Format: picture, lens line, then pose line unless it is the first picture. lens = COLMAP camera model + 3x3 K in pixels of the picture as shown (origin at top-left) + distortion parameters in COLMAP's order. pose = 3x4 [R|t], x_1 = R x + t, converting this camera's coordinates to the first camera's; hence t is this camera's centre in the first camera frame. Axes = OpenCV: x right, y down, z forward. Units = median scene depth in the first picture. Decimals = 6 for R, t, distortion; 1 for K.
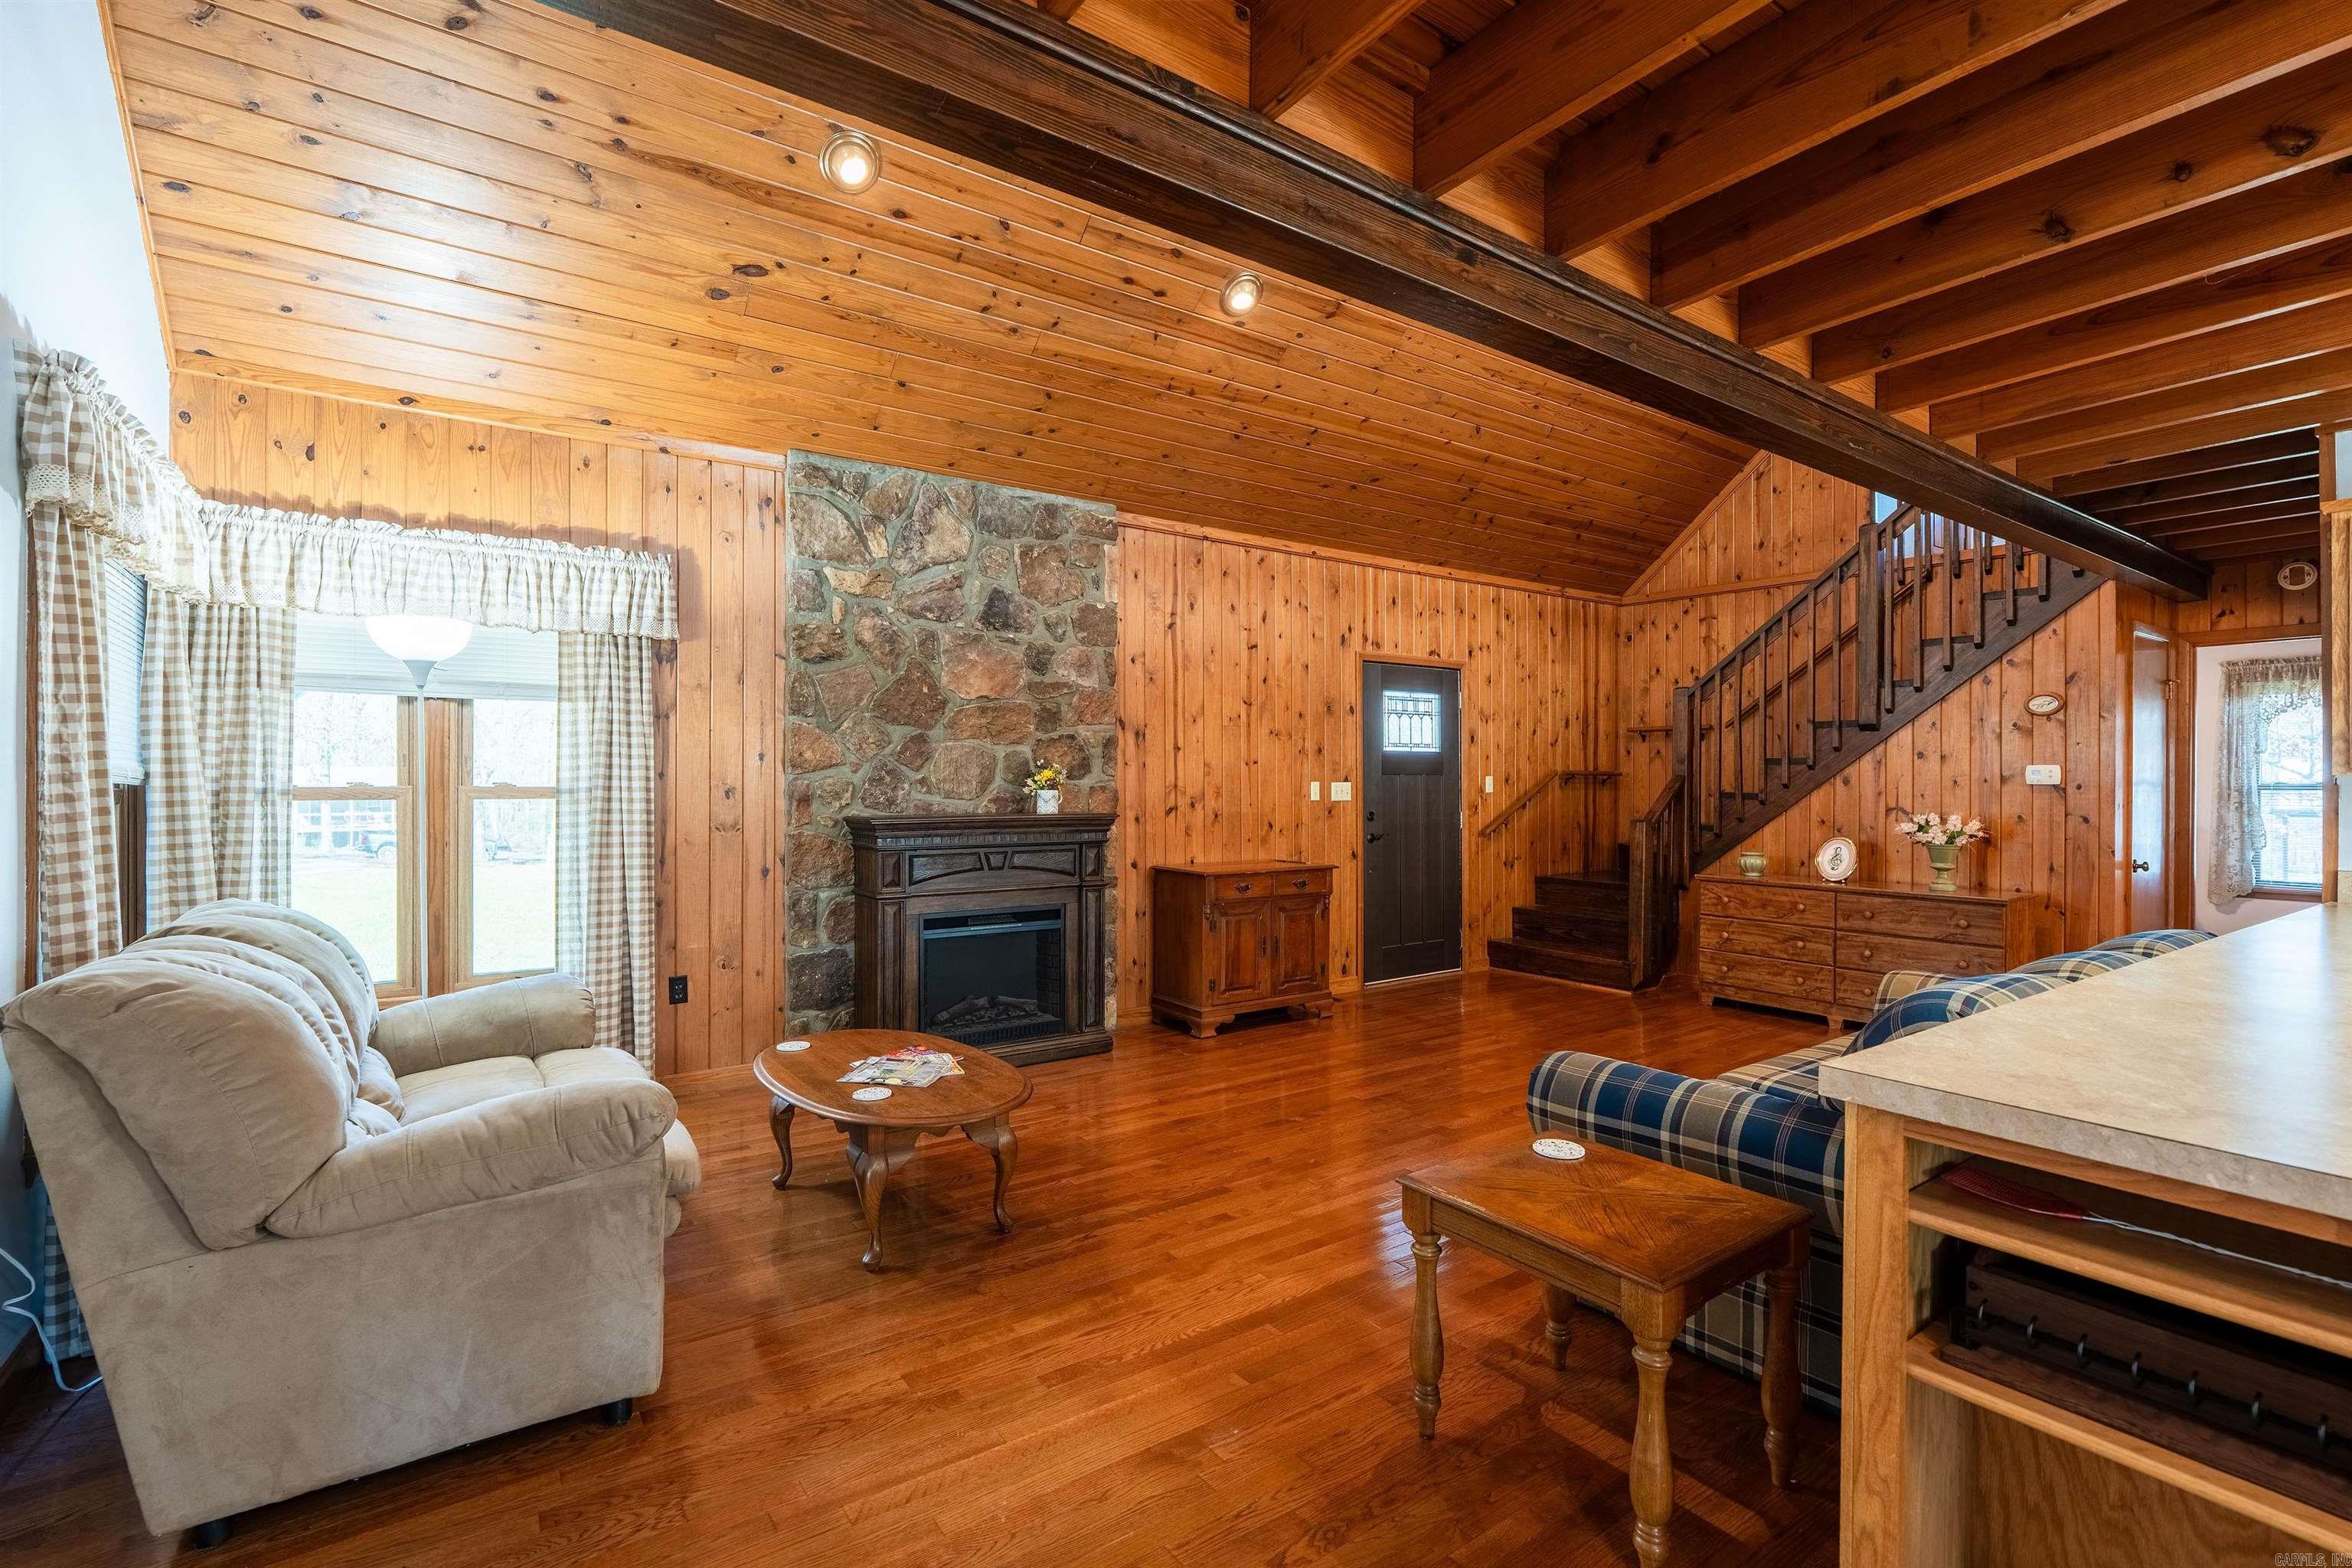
lens RADIAL K [[1052.1, 0, 1176.5], [0, 1052.1, 782.1], [0, 0, 1]] dist [-0.009129, 0.003720]
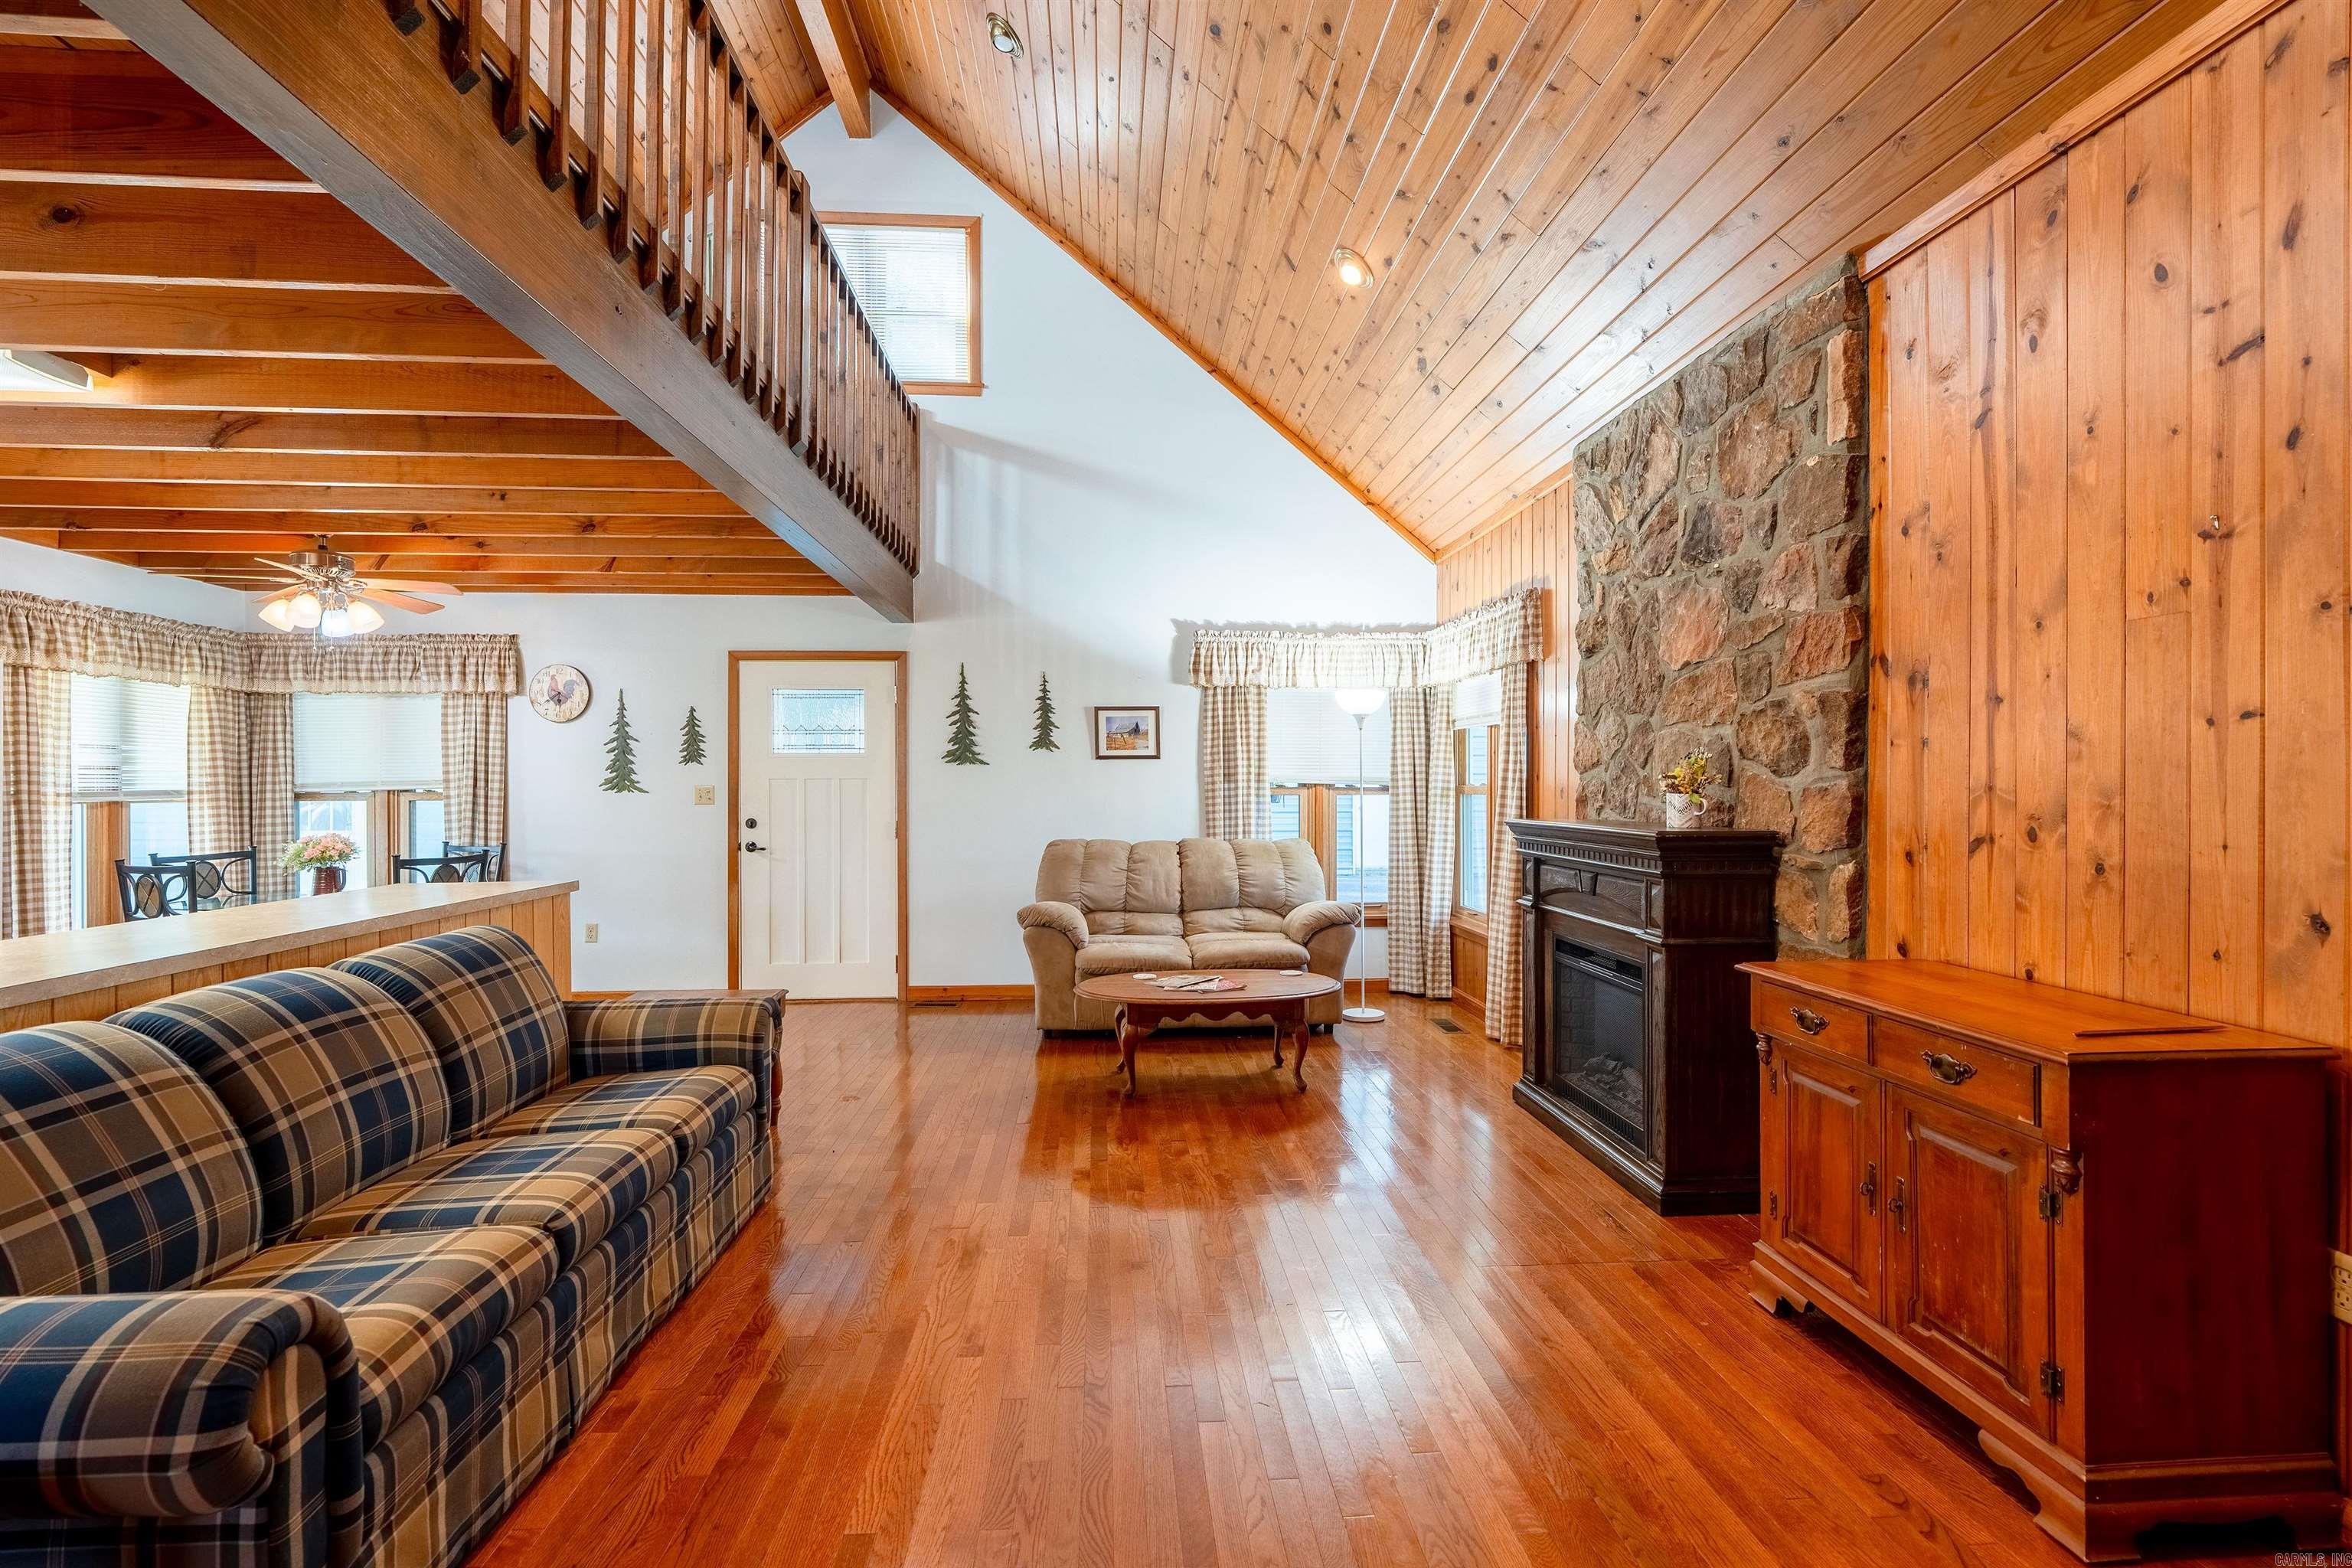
lens RADIAL K [[1052.1, 0, 1175.4], [0, 1052.1, 785.5], [0, 0, 1]] dist [-0.009129, 0.003720]
pose [[-0.515417, 0.001477, -0.856938, 0.570882], [0.003836, 0.999992, -0.000584, 0.001810], [0.856931, -0.003588, -0.515419, 0.995696]]
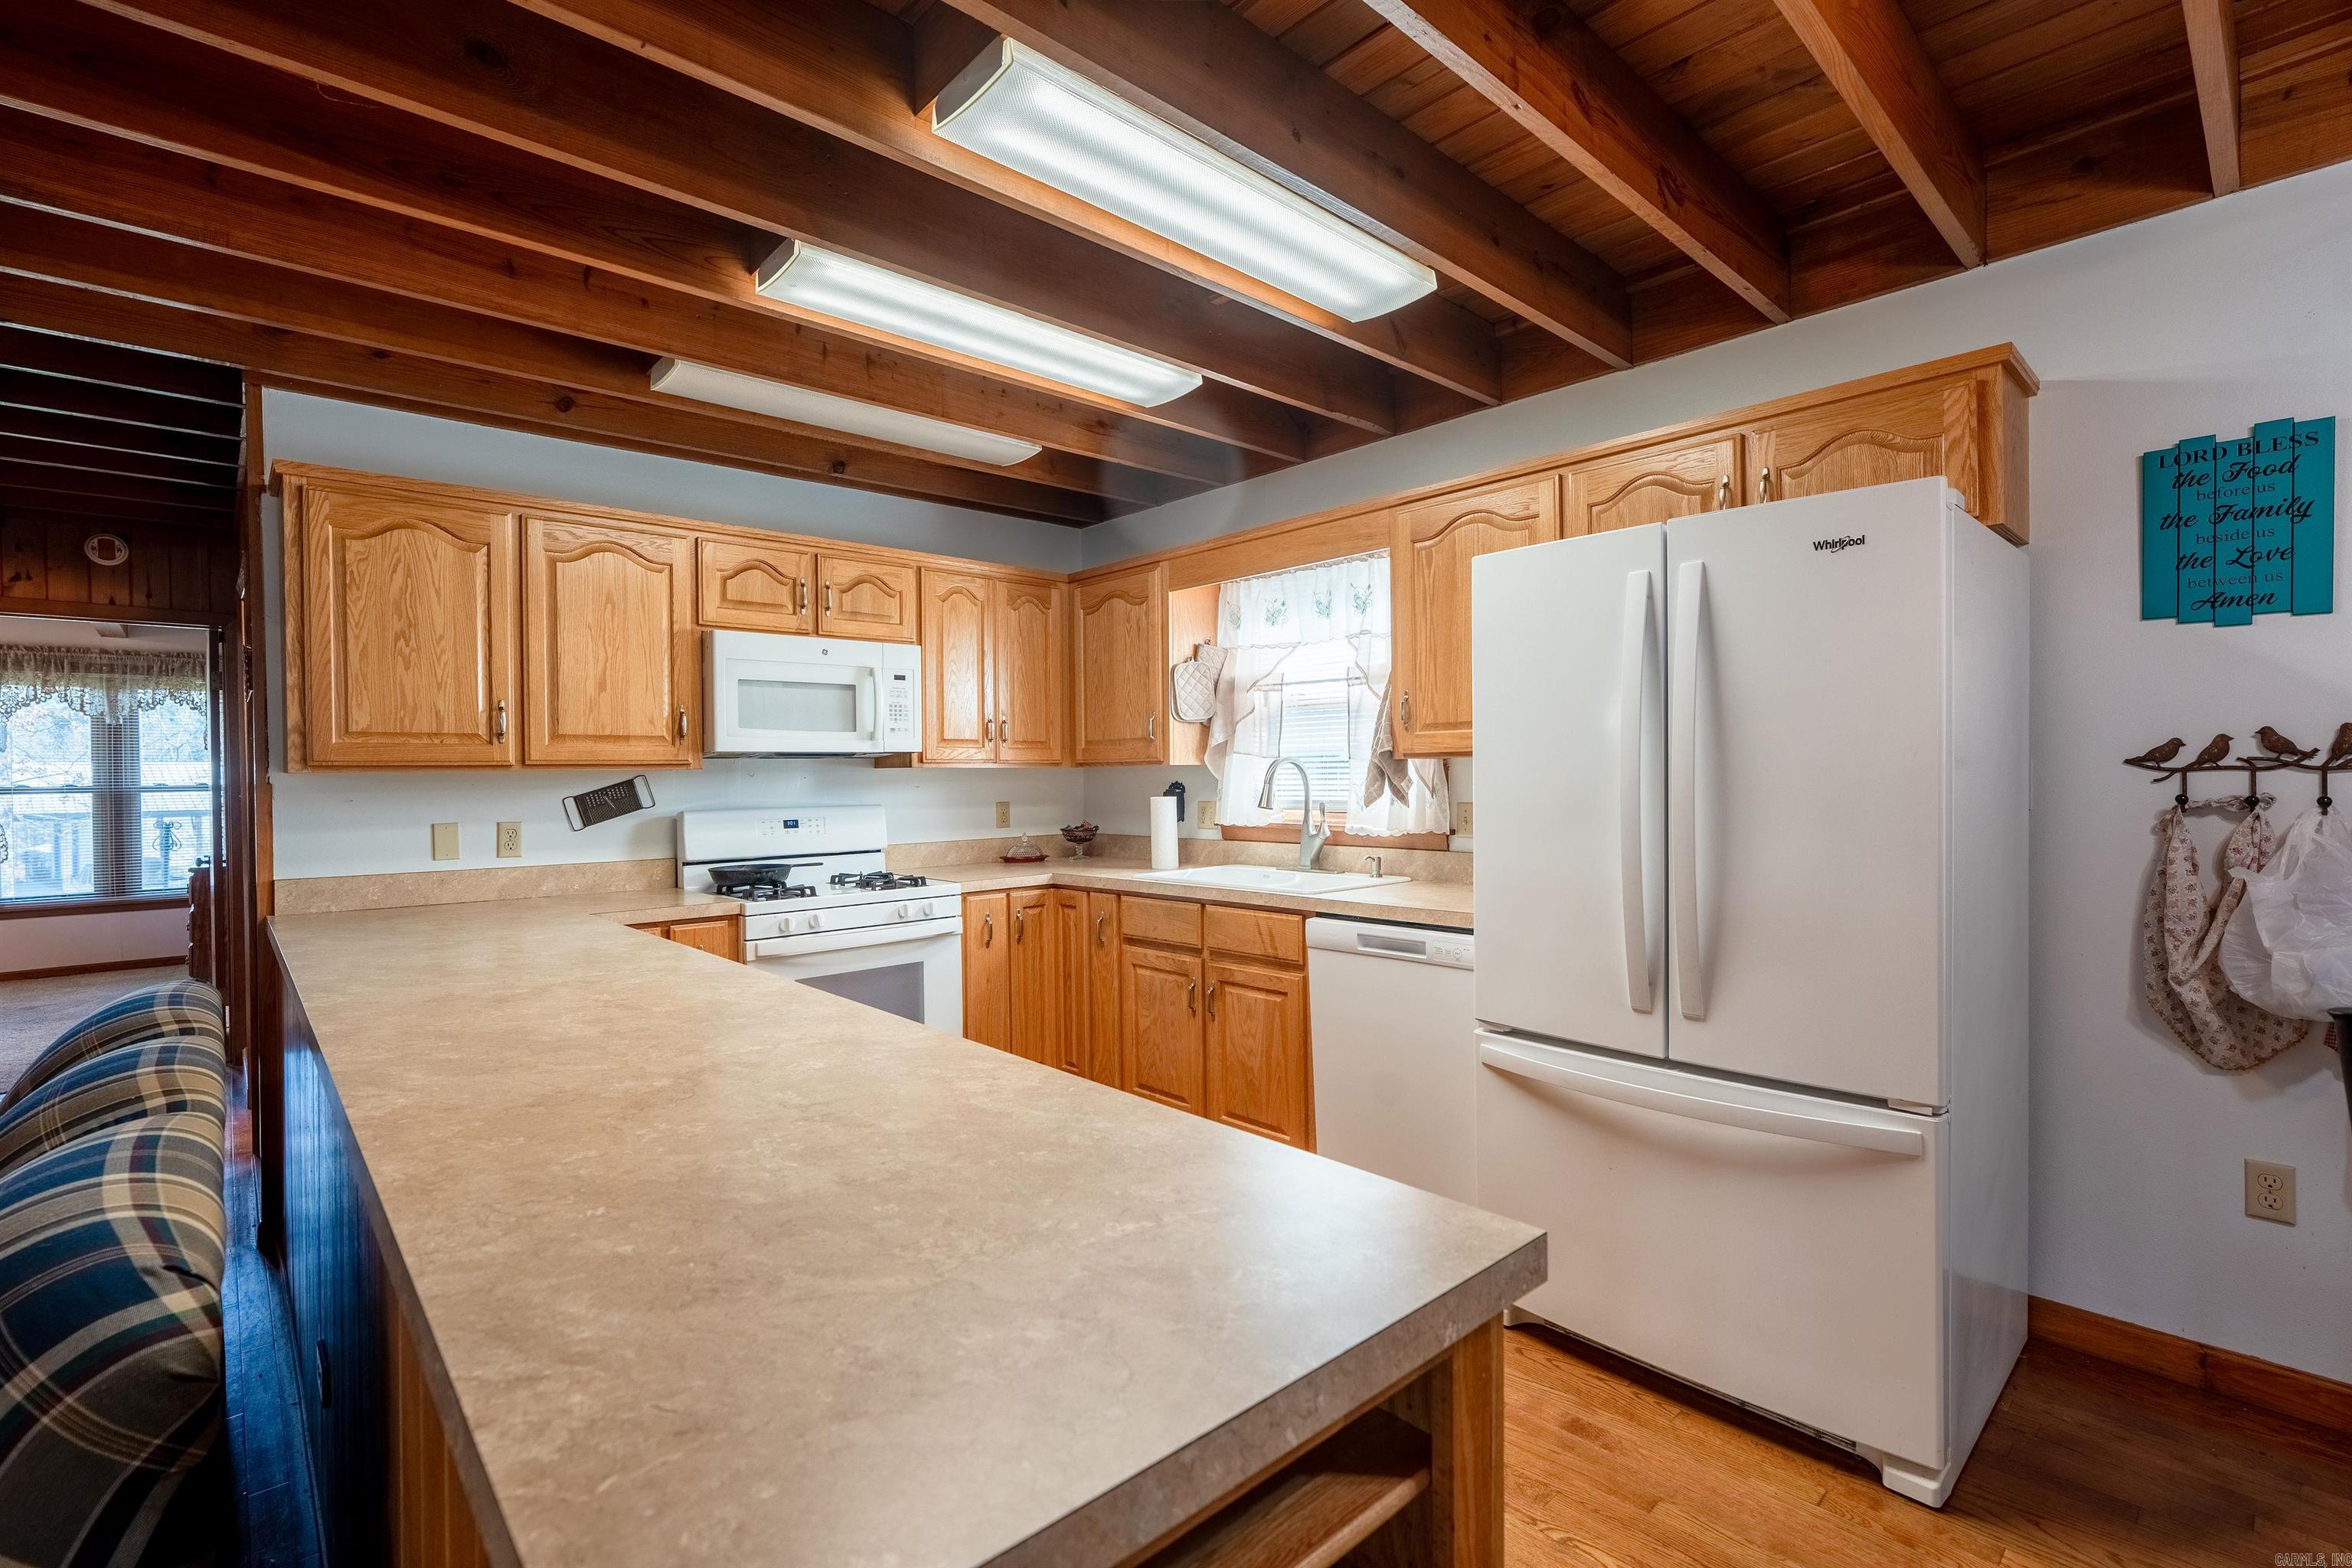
lens RADIAL K [[1052.1, 0, 1171.1], [0, 1052.1, 776.6], [0, 0, 1]] dist [-0.009129, 0.003720]
pose [[-0.127588, -0.002965, 0.991823, 0.079673], [0.012030, 0.999917, 0.004536, 0.000914], [-0.991754, 0.012510, -0.127541, 0.218156]]
